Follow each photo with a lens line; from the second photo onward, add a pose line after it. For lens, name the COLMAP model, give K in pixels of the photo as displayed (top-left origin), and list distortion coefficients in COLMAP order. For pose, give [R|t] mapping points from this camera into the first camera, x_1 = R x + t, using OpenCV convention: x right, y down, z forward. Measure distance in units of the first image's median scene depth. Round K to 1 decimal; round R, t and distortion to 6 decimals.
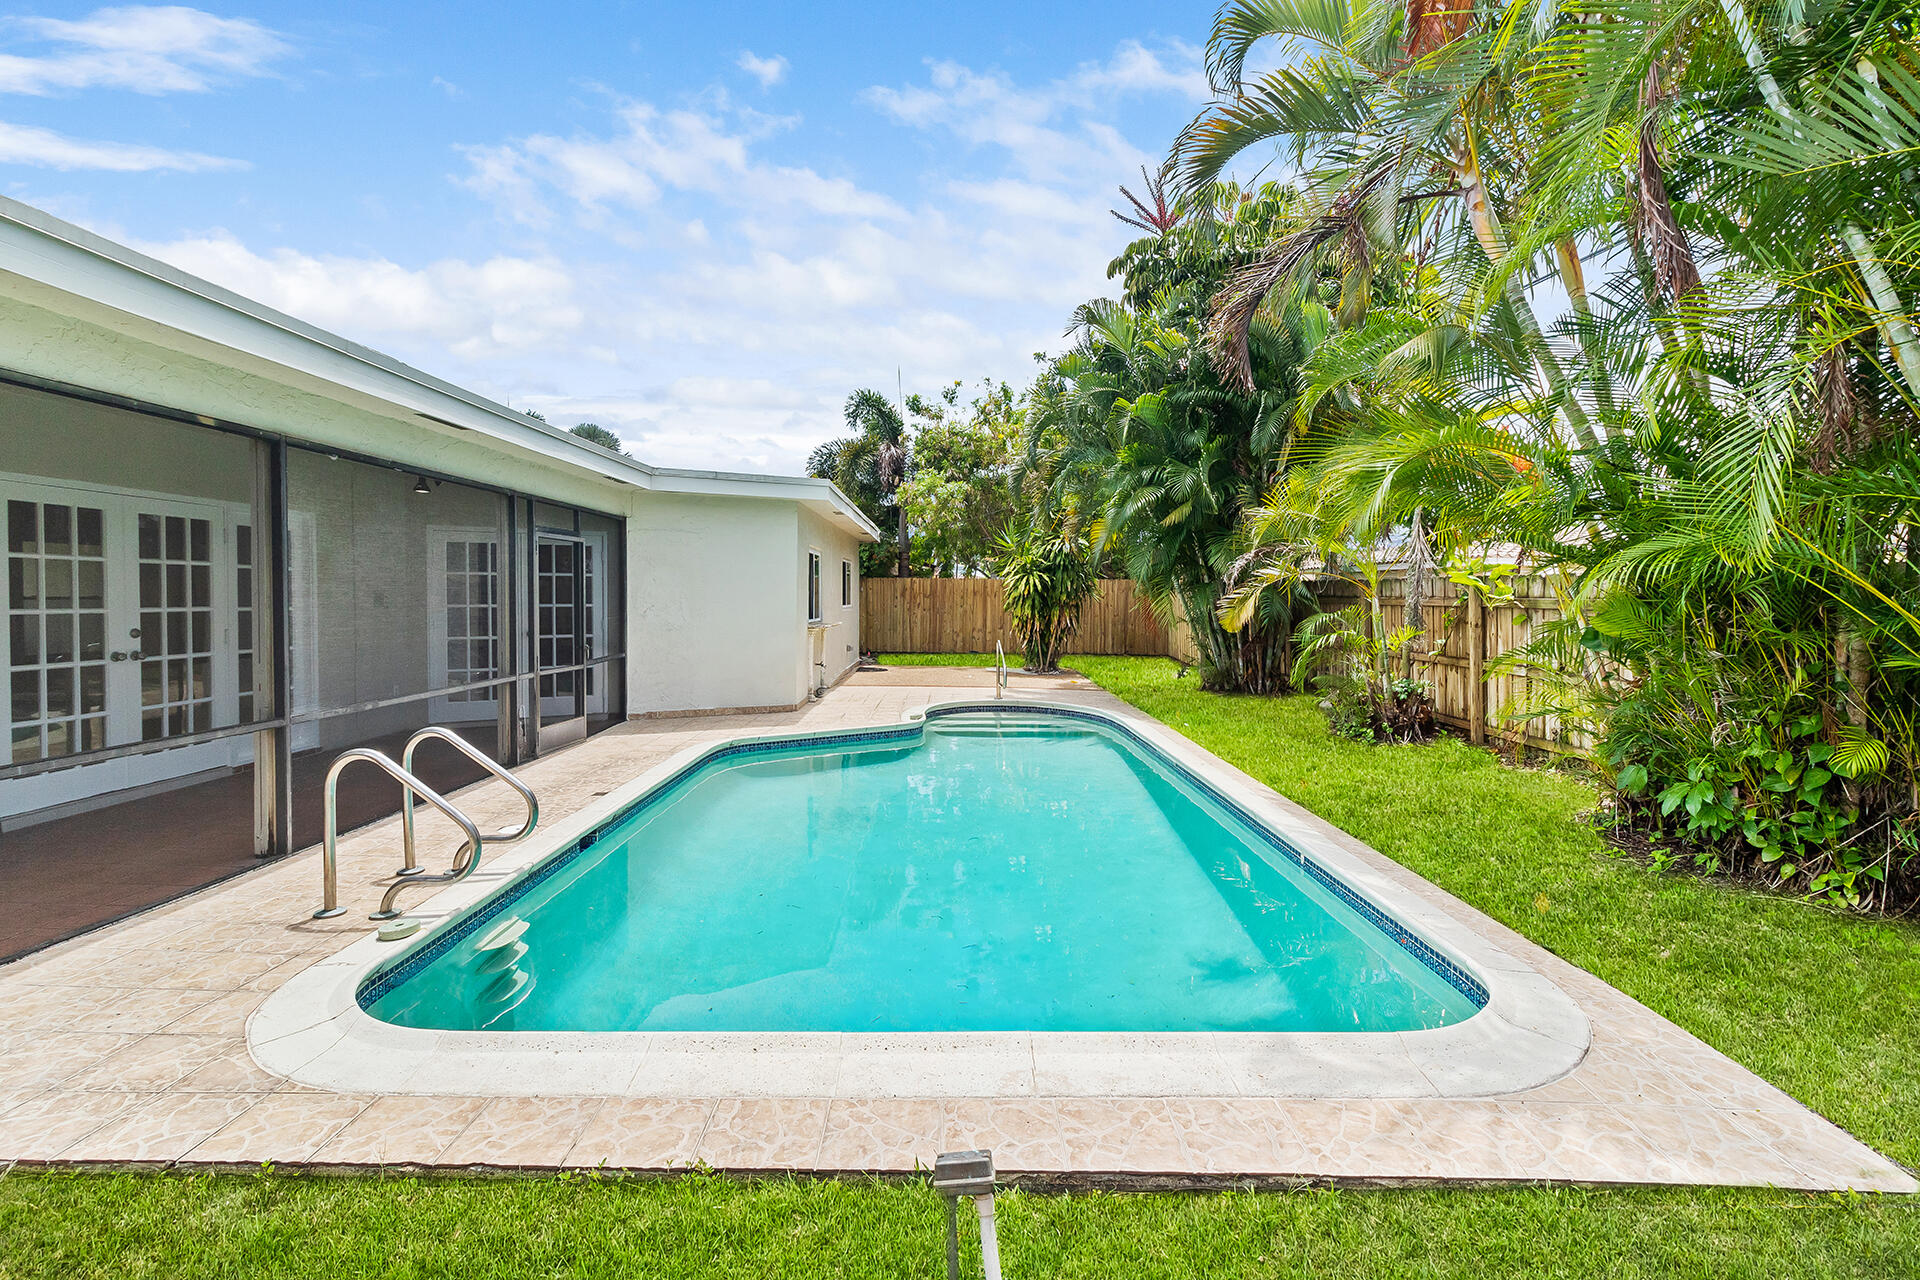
lens RADIAL K [[880.4, 0, 952.0], [0, 880.4, 617.5], [0, 0, 1]] dist [-0.001042, -0.000303]
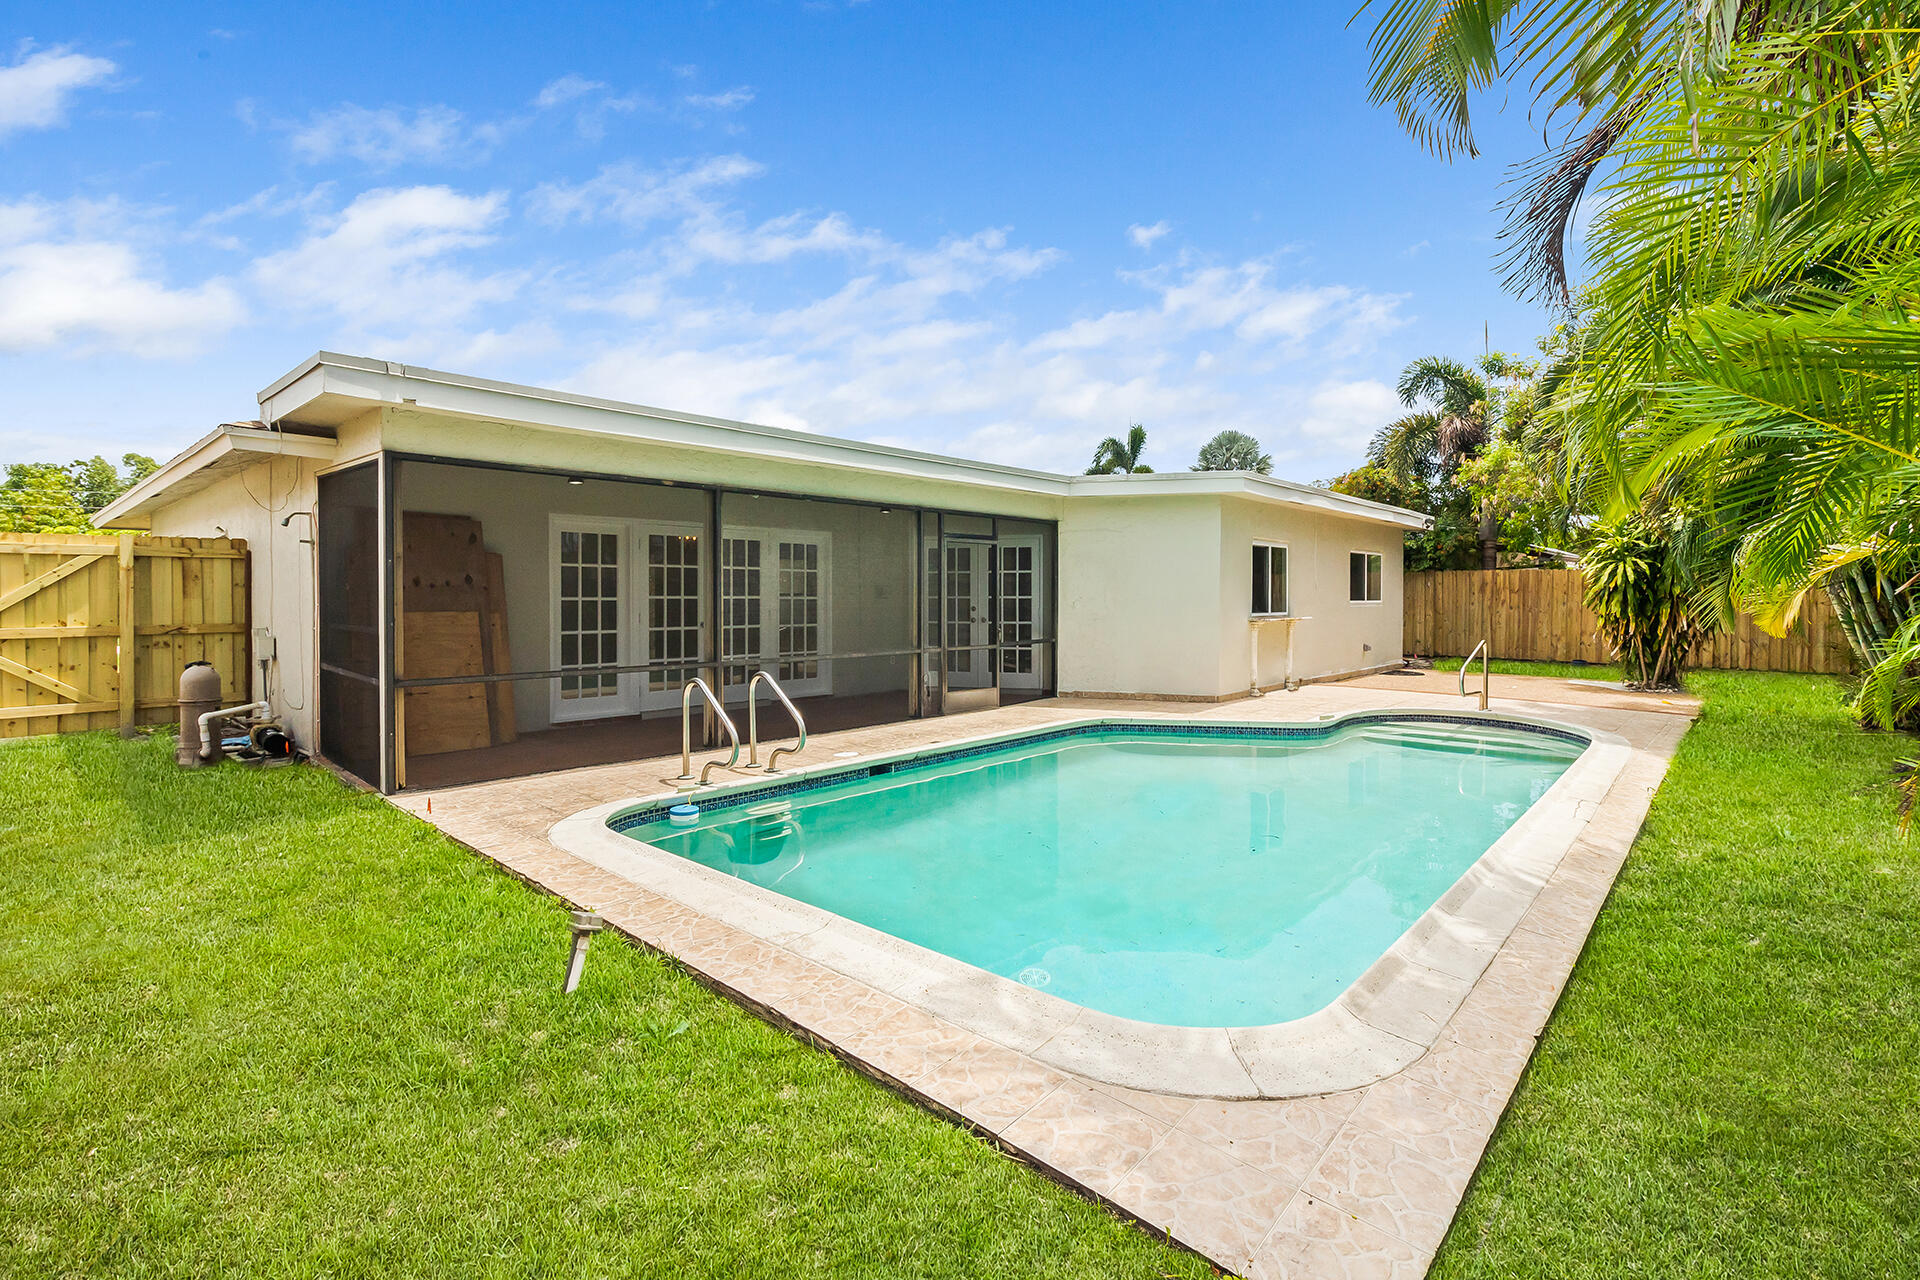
lens RADIAL K [[880.4, 0, 952.0], [0, 880.4, 617.5], [0, 0, 1]] dist [-0.001042, -0.000303]
pose [[0.740909, 0.012436, -0.671490, 0.286554], [-0.013551, 0.999902, 0.003566, 0.009585], [0.671468, 0.006458, 0.741005, 0.045831]]
